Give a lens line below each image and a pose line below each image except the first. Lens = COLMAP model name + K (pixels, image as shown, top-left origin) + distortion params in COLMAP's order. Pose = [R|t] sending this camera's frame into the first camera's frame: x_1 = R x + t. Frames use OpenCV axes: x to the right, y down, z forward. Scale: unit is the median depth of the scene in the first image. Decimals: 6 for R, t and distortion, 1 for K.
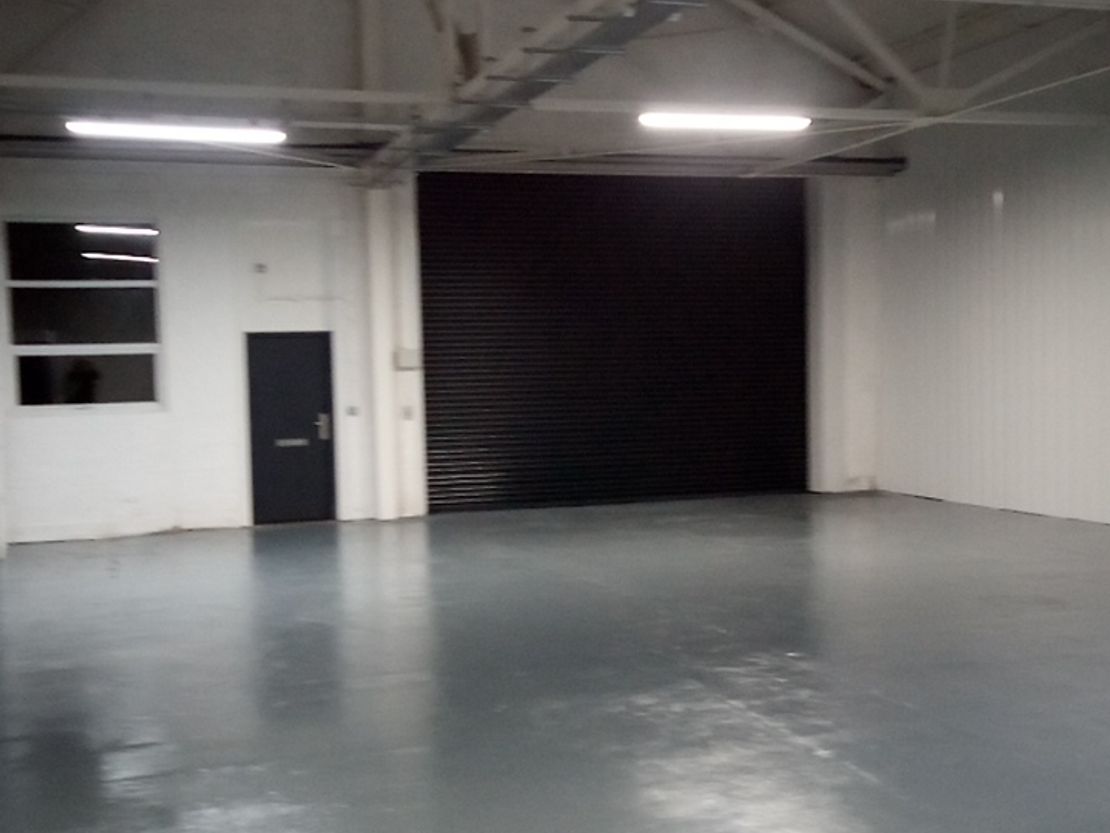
lens RADIAL K [[1380.8, 0, 553.6], [0, 1380.8, 432.9], [0, 0, 1]] dist [0.100386, -0.086013]
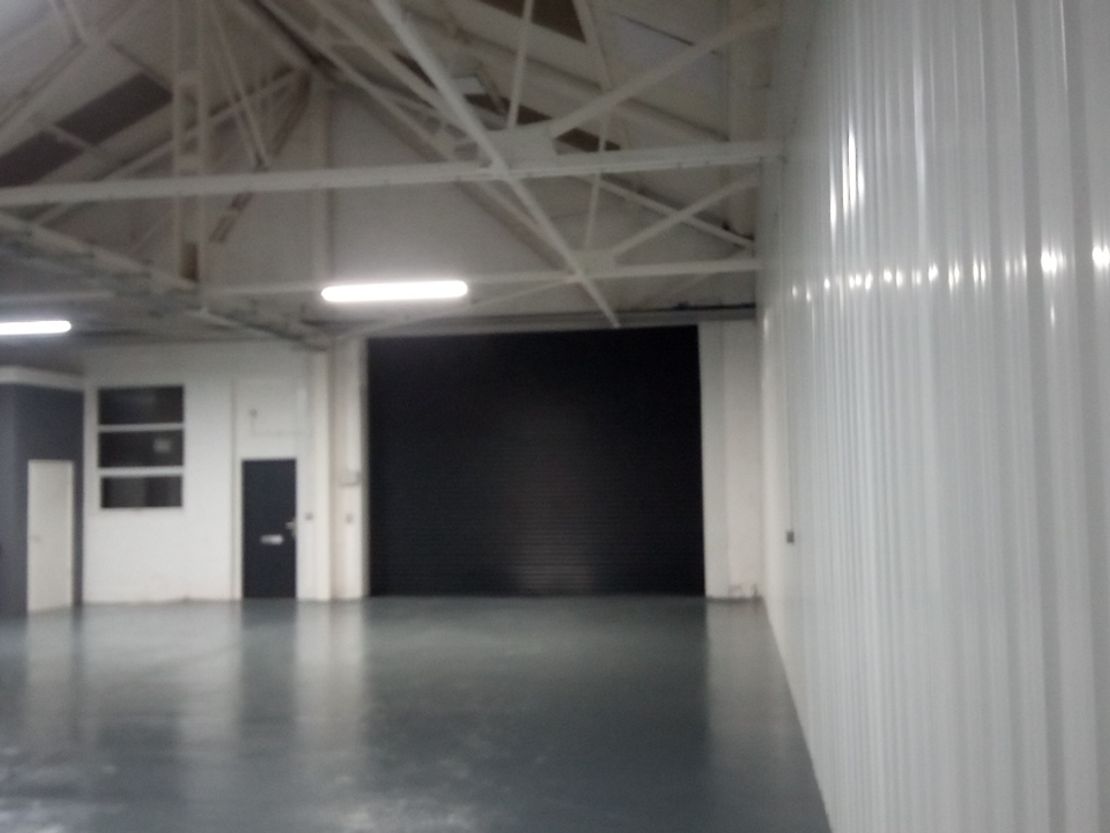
lens RADIAL K [[1054.4, 0, 555.0], [0, 1054.4, 416.5], [0, 0, 1]] dist [0.000964, -0.006478]
pose [[0.897611, -0.021900, -0.440244, 0.527196], [-0.023178, 0.995038, -0.096757, -0.019671], [0.440178, 0.097054, 0.892650, 0.184453]]
